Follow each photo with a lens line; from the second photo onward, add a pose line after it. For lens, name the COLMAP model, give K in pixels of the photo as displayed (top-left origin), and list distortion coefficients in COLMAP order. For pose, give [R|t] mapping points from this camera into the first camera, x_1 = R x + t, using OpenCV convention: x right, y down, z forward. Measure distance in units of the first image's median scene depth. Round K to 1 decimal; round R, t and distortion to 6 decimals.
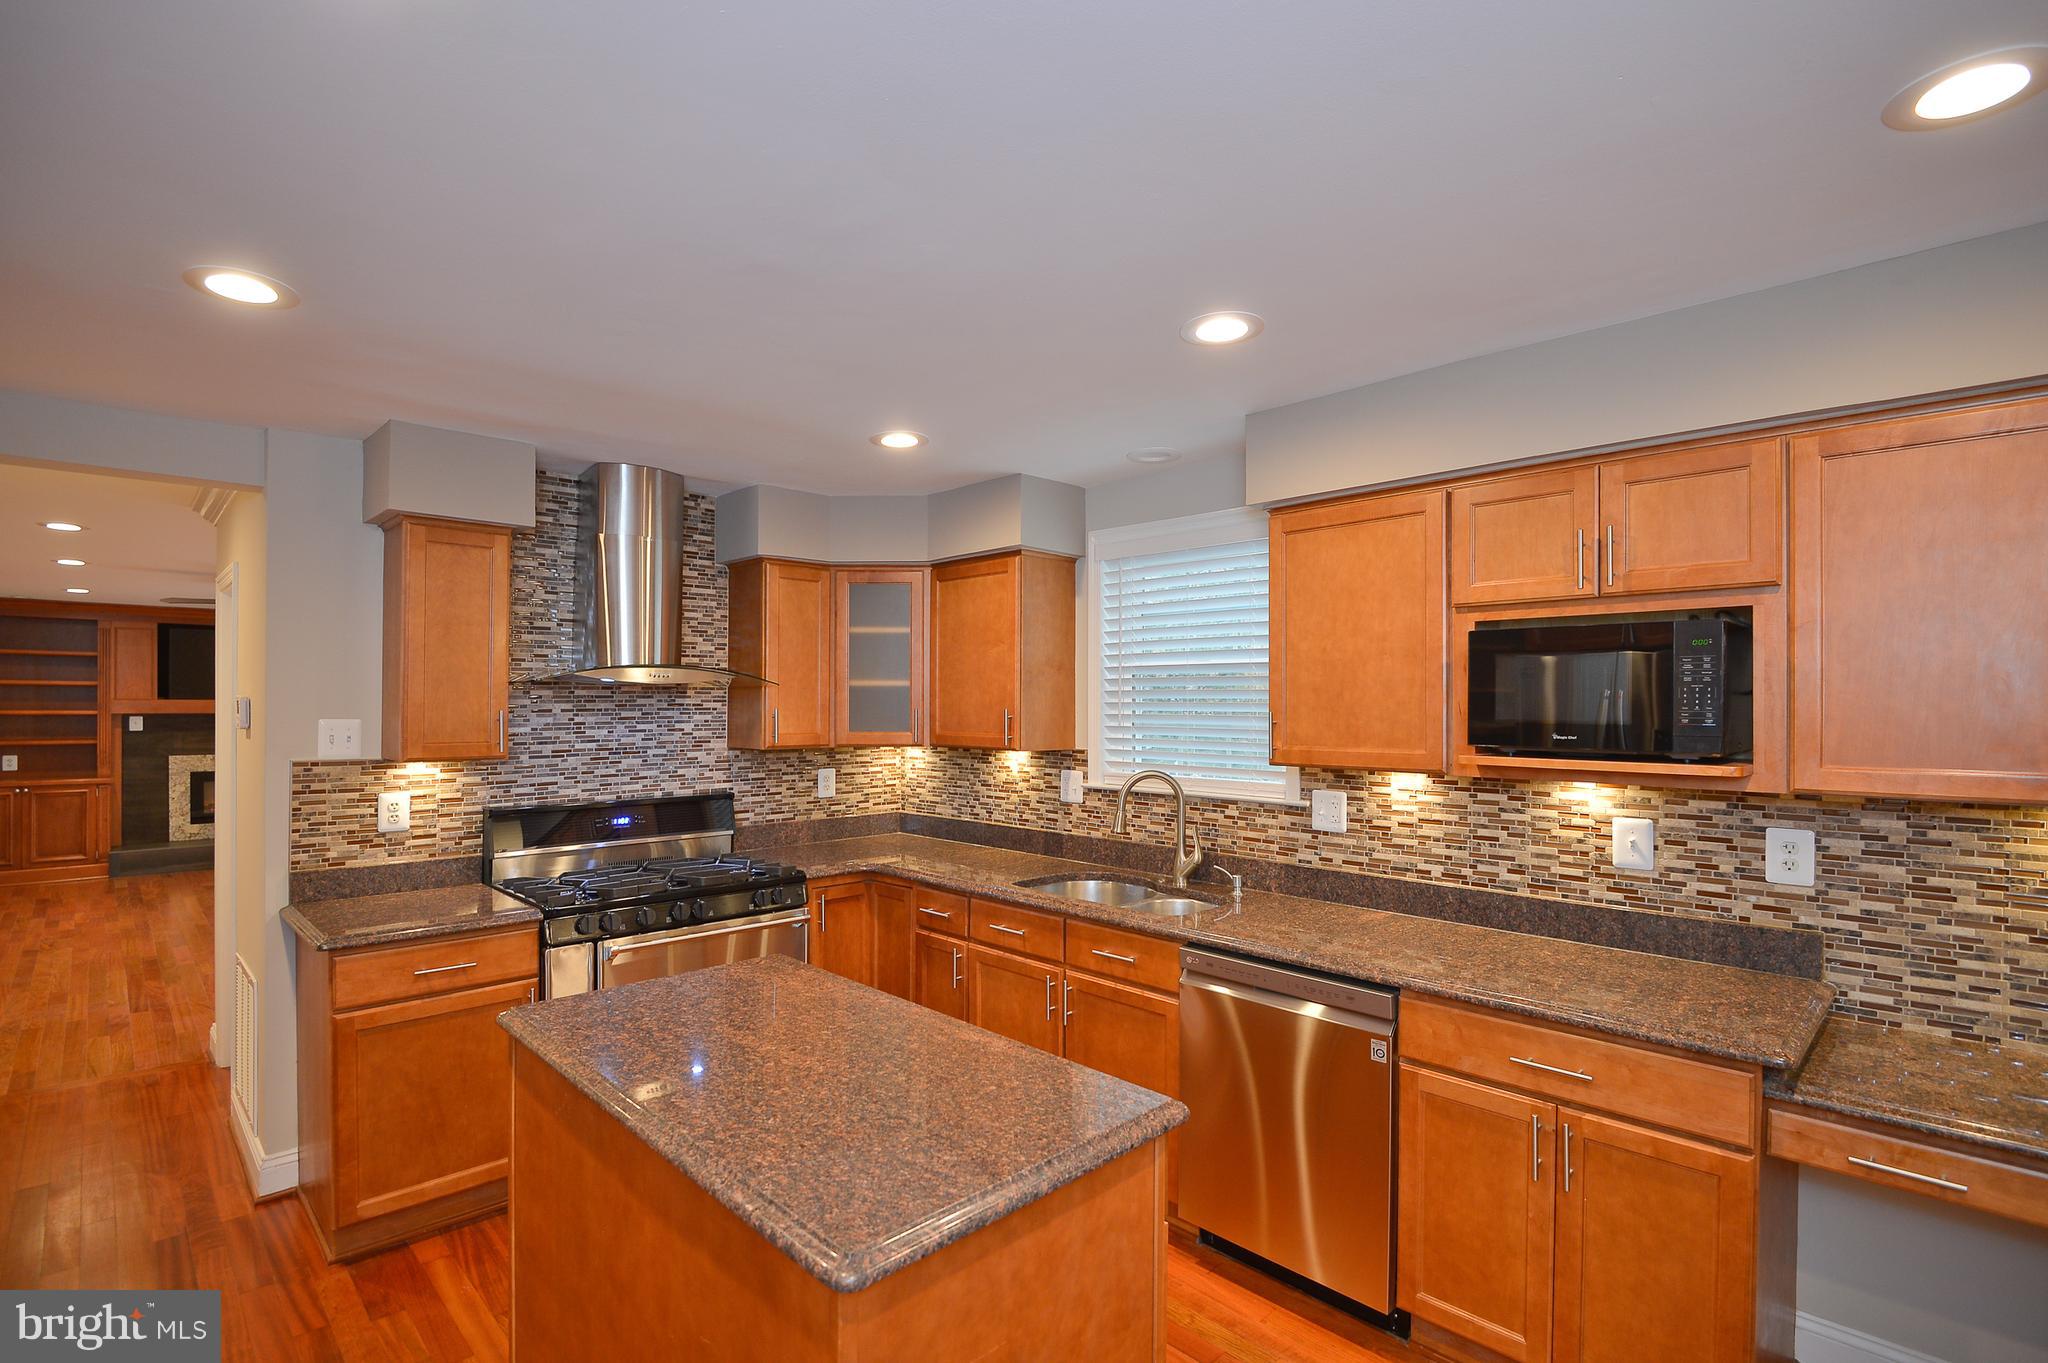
lens RADIAL K [[946.8, 0, 1028.2], [0, 946.8, 694.4], [0, 0, 1]] dist [-0.011411, -0.003408]
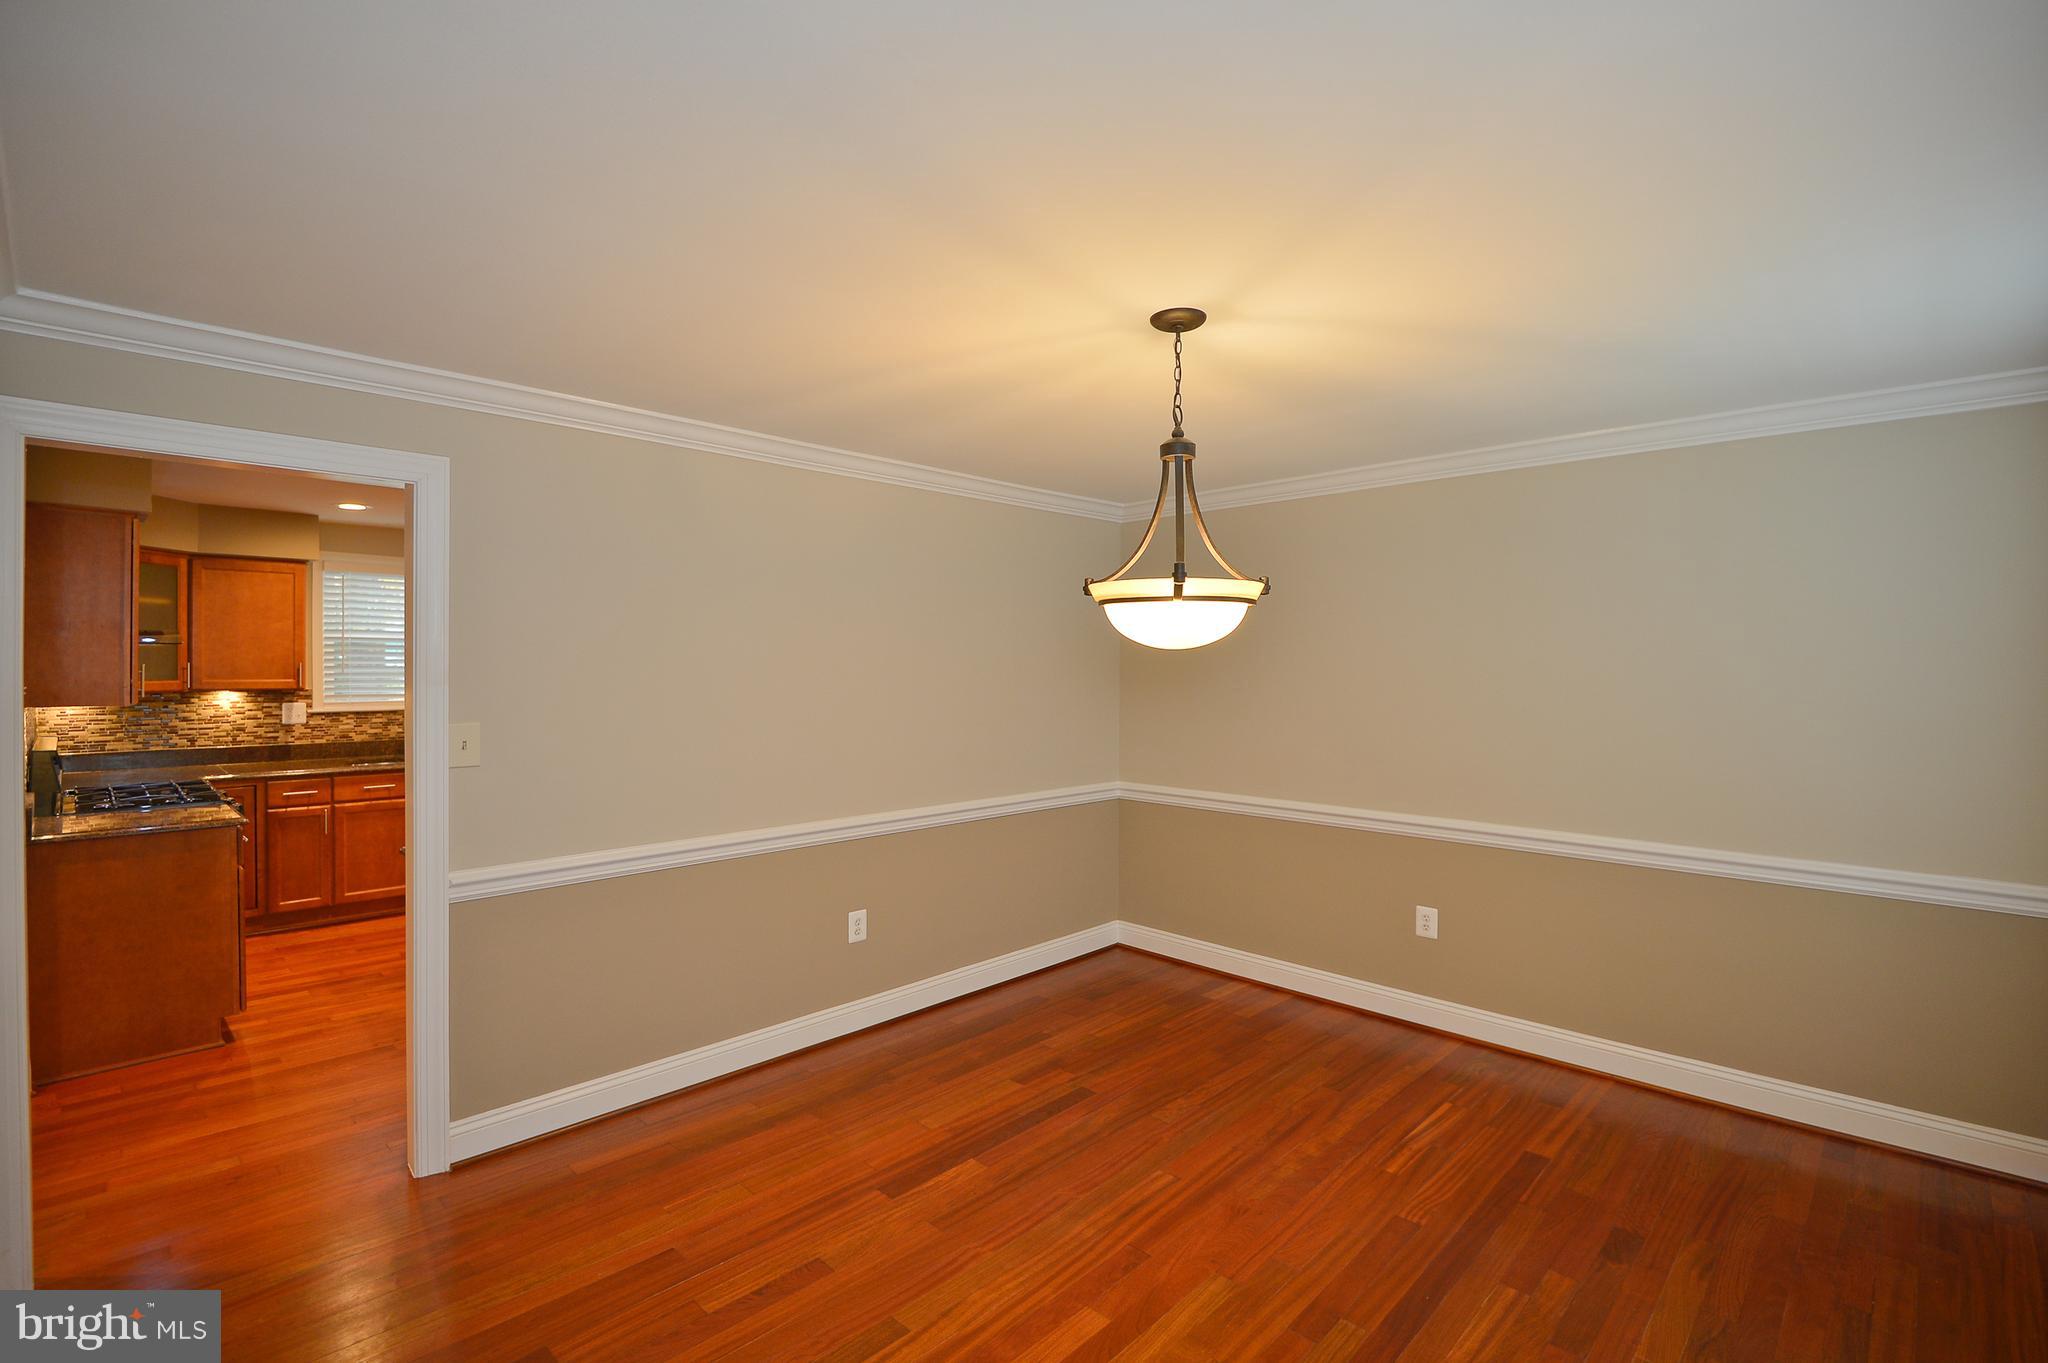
lens RADIAL K [[946.8, 0, 991.0], [0, 946.8, 678.7], [0, 0, 1]] dist [-0.011411, -0.003408]
pose [[-0.010925, -0.015609, 0.999818, -1.820892], [-0.018039, 0.999719, 0.015410, -0.002807], [-0.999778, -0.017867, -0.011203, -0.133448]]
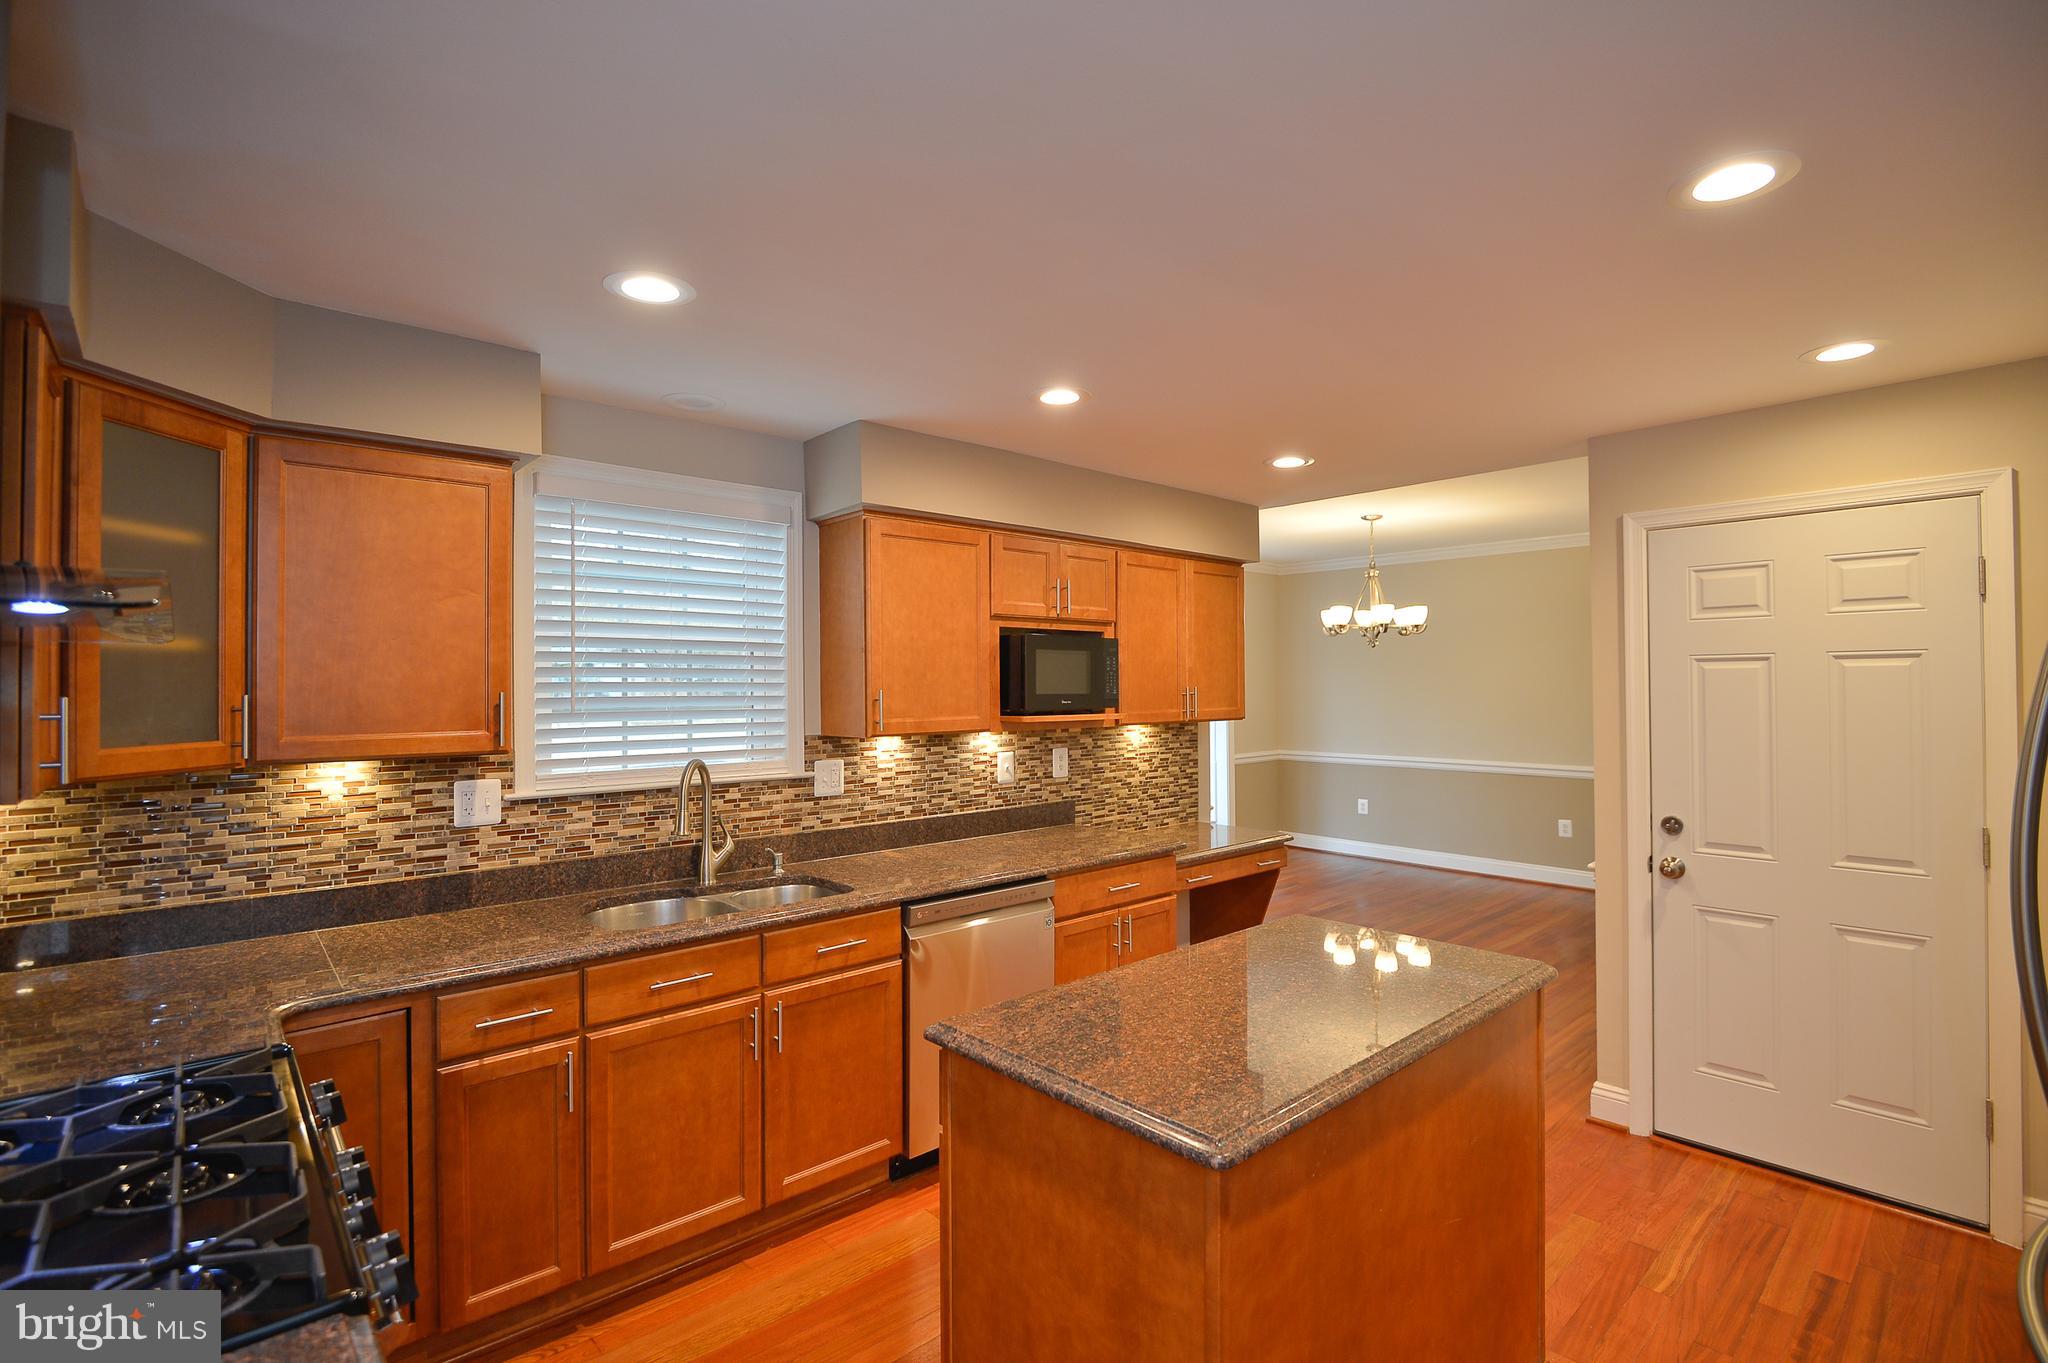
lens RADIAL K [[946.8, 0, 1001.6], [0, 946.8, 673.2], [0, 0, 1]] dist [-0.011411, -0.003408]
pose [[0.051552, 0.011805, 0.998601, -0.774456], [-0.004098, 0.999924, -0.011609, 0.009915], [-0.998662, -0.003493, 0.051597, 0.707897]]
